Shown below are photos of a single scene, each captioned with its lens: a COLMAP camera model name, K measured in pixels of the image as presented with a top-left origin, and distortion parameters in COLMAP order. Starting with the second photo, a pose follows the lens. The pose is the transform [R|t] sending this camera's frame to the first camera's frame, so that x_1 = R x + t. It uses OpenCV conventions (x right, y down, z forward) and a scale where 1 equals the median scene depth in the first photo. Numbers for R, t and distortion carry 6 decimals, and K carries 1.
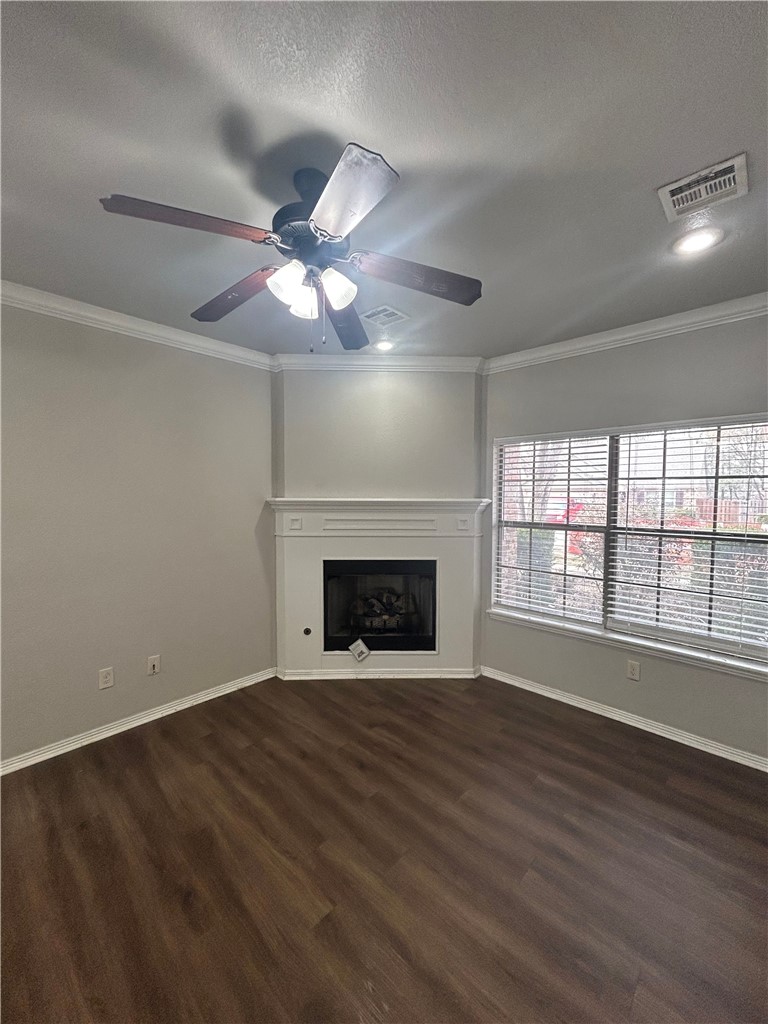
lens RADIAL K [[412.6, 0, 384.0], [0, 412.6, 512.0], [0, 0, 1]] dist [0.000299, 0.000090]
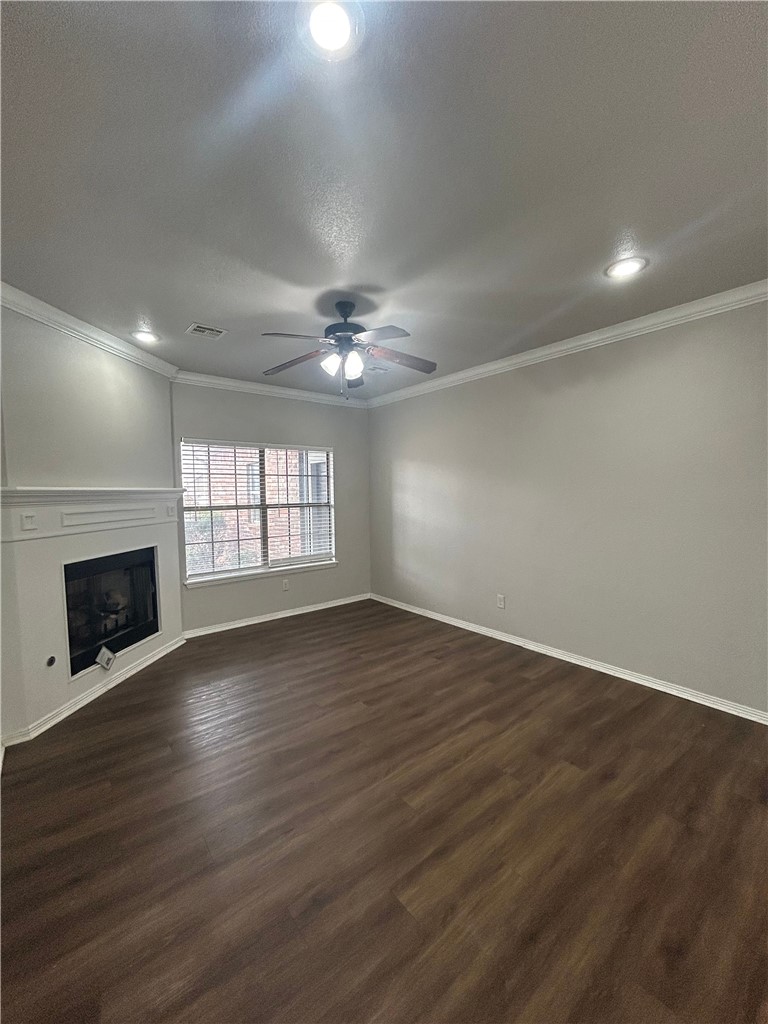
lens RADIAL K [[421.9, 0, 384.0], [0, 421.9, 512.0], [0, 0, 1]] dist [-0.000455, -0.000049]
pose [[0.130213, -0.056453, 0.989878, -0.871759], [0.057264, 0.997139, 0.049334, 0.009271], [-0.989831, 0.050261, 0.133073, 0.268953]]
